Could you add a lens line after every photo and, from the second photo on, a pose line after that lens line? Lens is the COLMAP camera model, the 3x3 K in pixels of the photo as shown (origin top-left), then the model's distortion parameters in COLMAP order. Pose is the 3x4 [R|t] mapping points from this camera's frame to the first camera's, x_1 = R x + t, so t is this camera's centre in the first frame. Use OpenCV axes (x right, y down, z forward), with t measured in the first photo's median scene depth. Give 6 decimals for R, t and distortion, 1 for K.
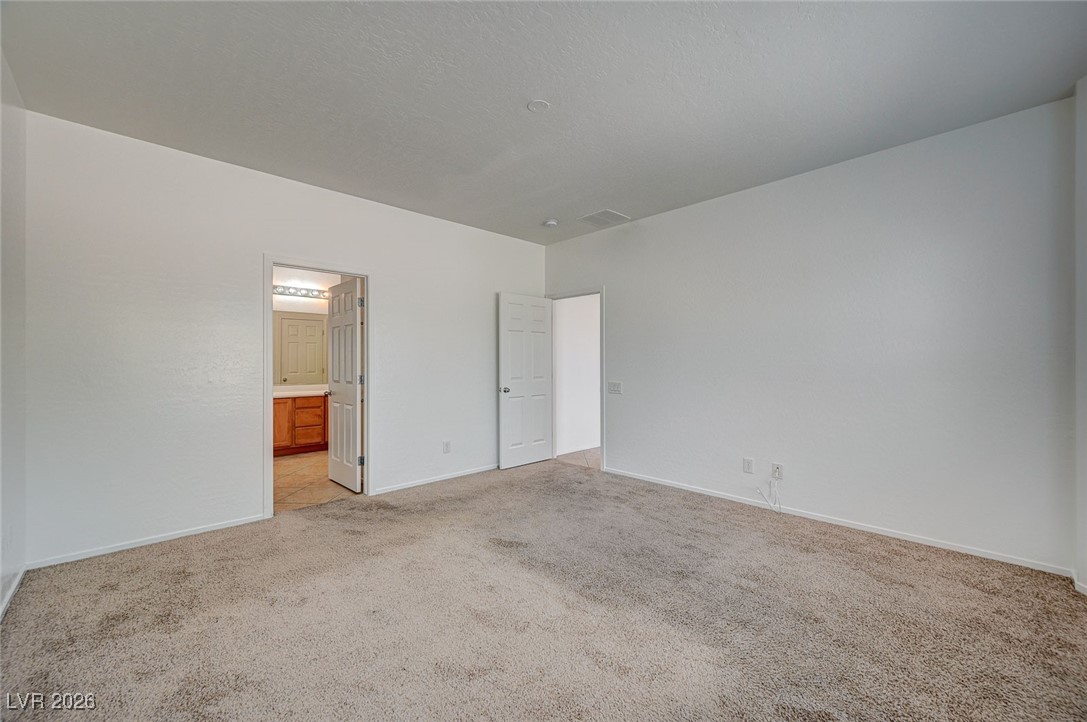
lens RADIAL K [[430.7, 0, 543.5], [0, 430.7, 361.0], [0, 0, 1]] dist [0.001676, 0.000128]
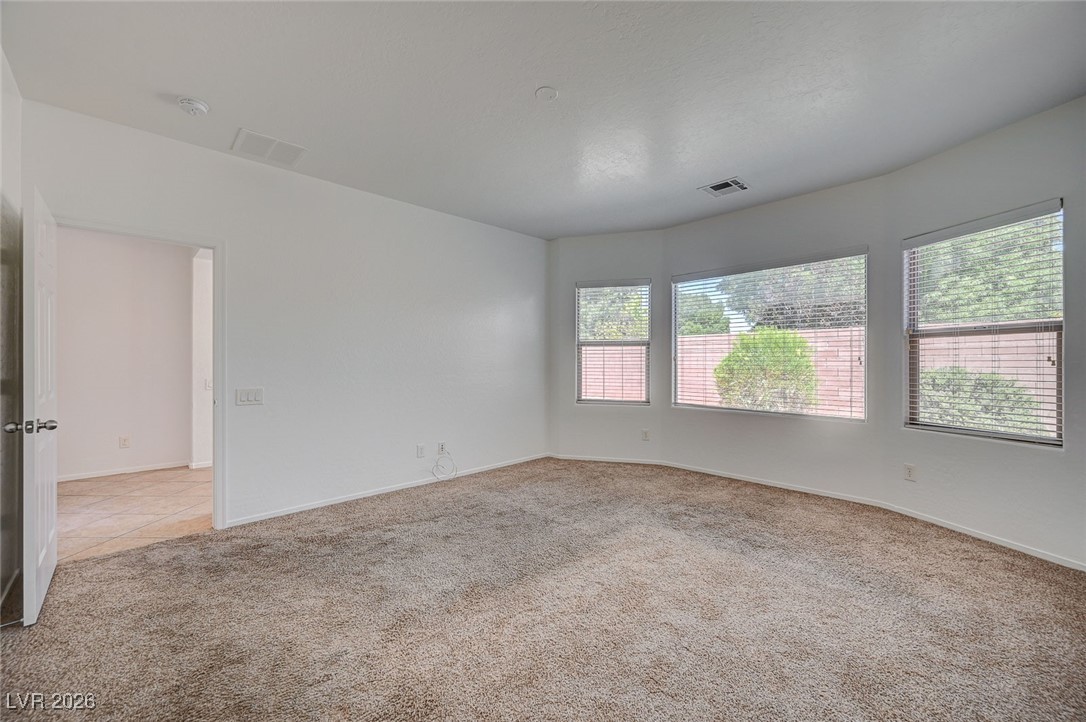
lens RADIAL K [[430.3, 0, 543.0], [0, 430.3, 361.0], [0, 0, 1]] dist [0.001676, 0.000128]
pose [[-0.004494, 0.002484, 0.999987, -0.658407], [-0.001341, 0.999996, -0.002490, 0.009694], [-0.999989, -0.001352, -0.004491, 0.688480]]
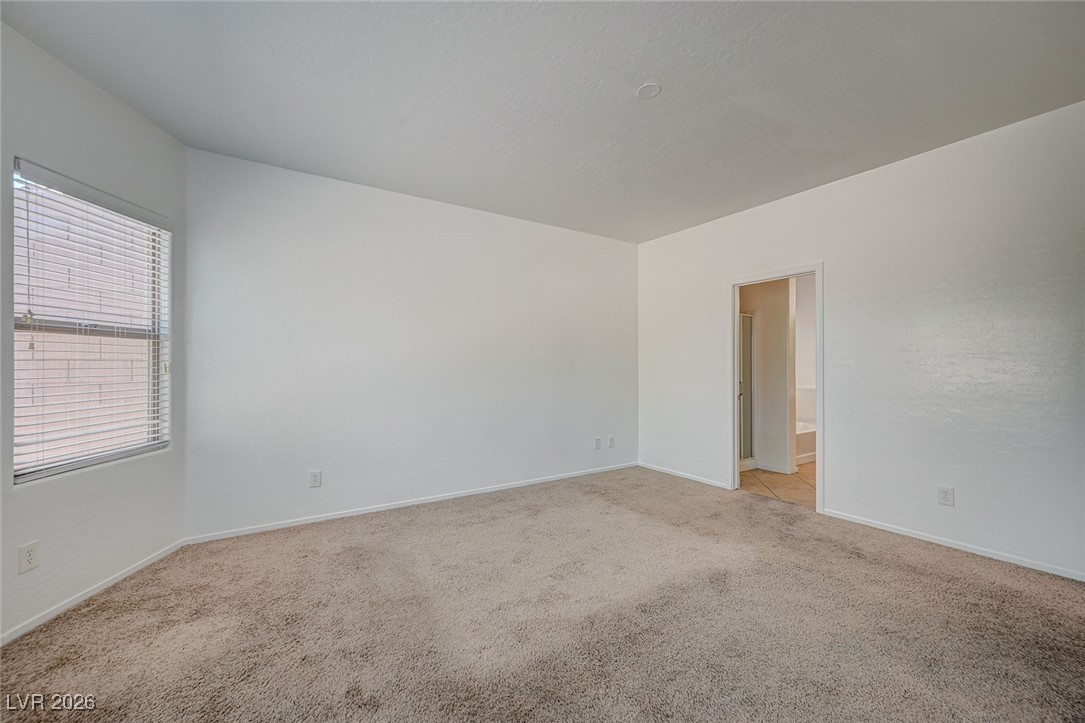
lens RADIAL K [[429.9, 0, 542.5], [0, 429.9, 361.5], [0, 0, 1]] dist [0.001676, 0.000128]
pose [[-0.183581, -0.012414, -0.982926, 0.650084], [-0.000276, 0.999921, -0.012577, 0.004754], [0.983005, -0.002038, -0.183570, 0.642348]]
